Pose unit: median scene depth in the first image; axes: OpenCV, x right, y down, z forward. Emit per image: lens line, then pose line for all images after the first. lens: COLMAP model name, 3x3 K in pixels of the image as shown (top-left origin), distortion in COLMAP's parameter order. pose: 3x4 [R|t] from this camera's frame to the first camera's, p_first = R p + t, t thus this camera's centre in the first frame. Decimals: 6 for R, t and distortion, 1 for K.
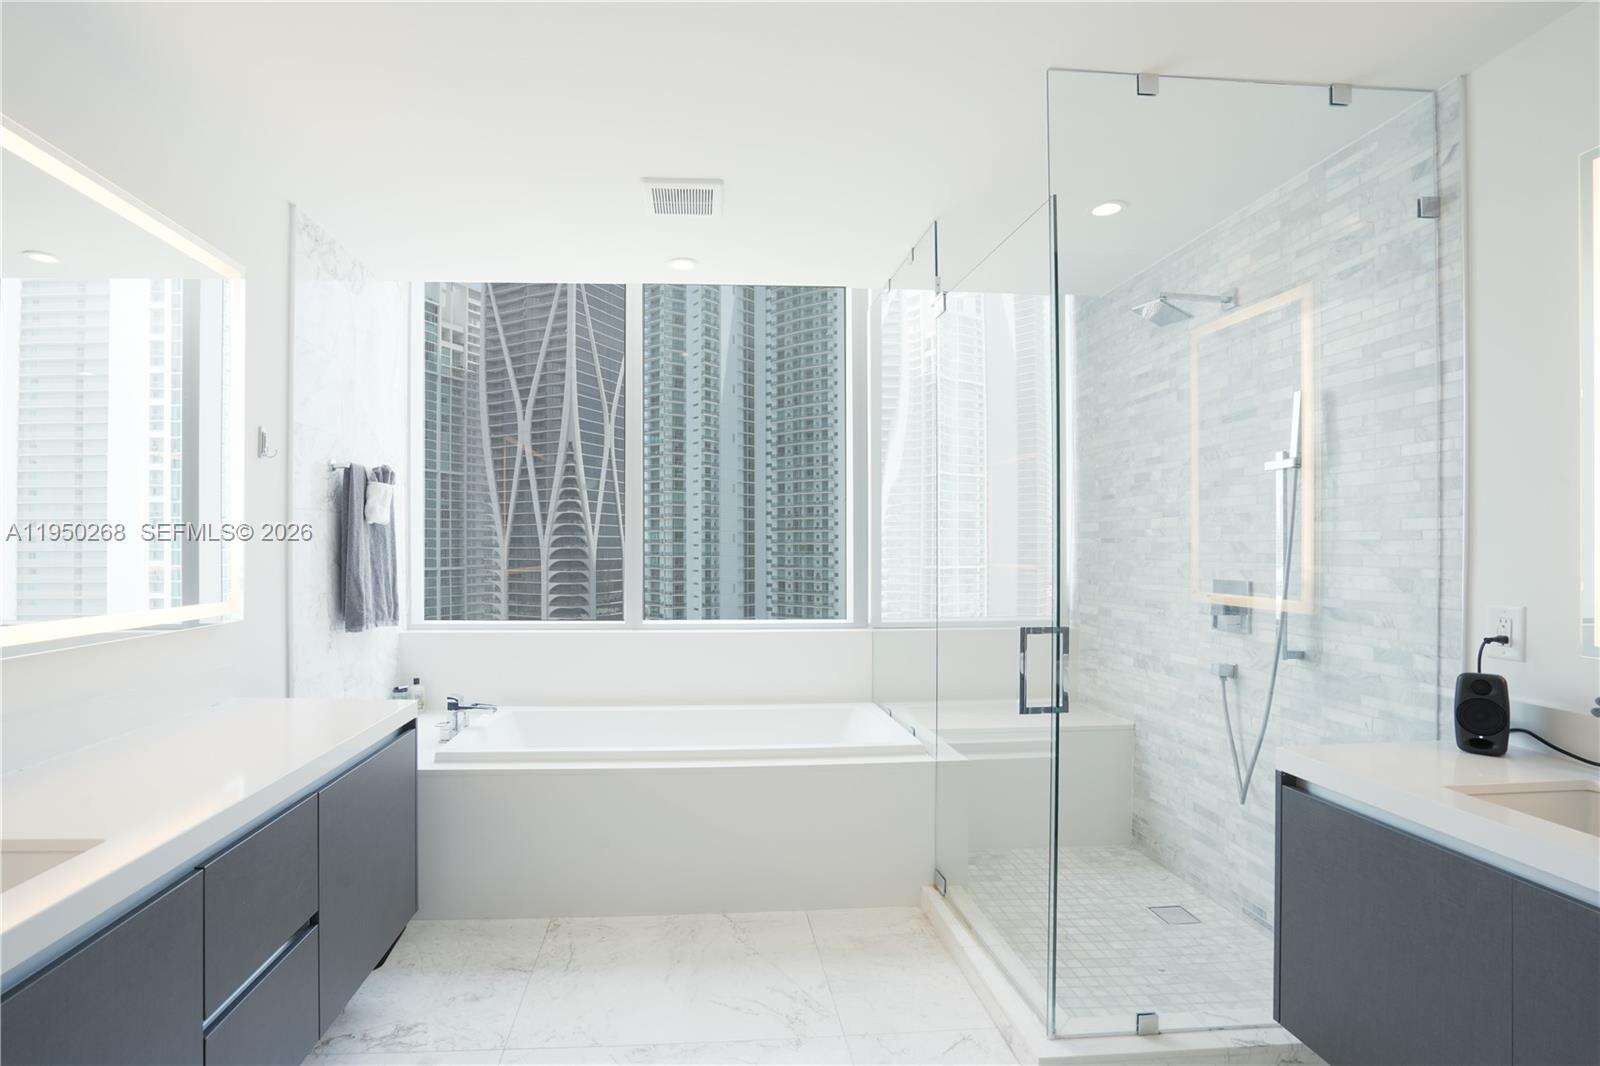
lens RADIAL K [[773.5, 0, 740.7], [0, 773.5, 547.3], [0, 0, 1]] dist [-0.057364, 0.026198]
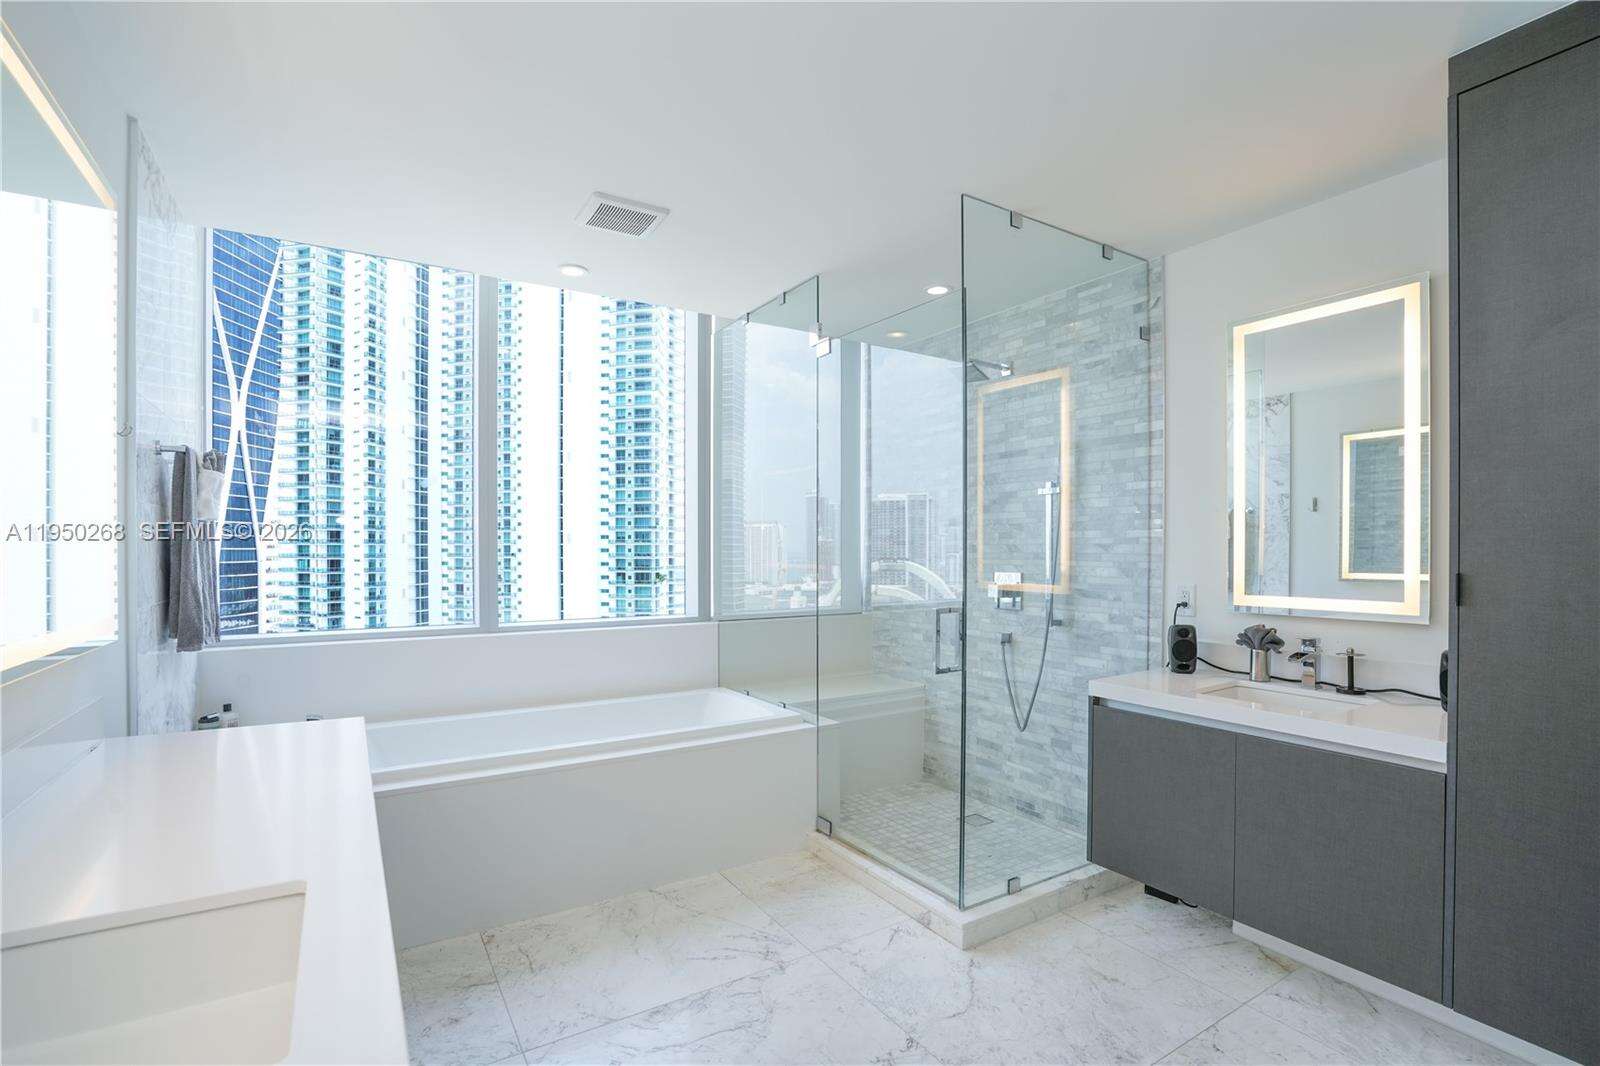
lens RADIAL K [[754.8, 0, 801.4], [0, 754.8, 553.9], [0, 0, 1]] dist [-0.054624, 0.021261]
pose [[0.874966, -0.003659, 0.484171, -0.379335], [0.000069, 0.999972, 0.007432, -0.000532], [-0.484185, -0.006469, 0.874942, -0.020074]]
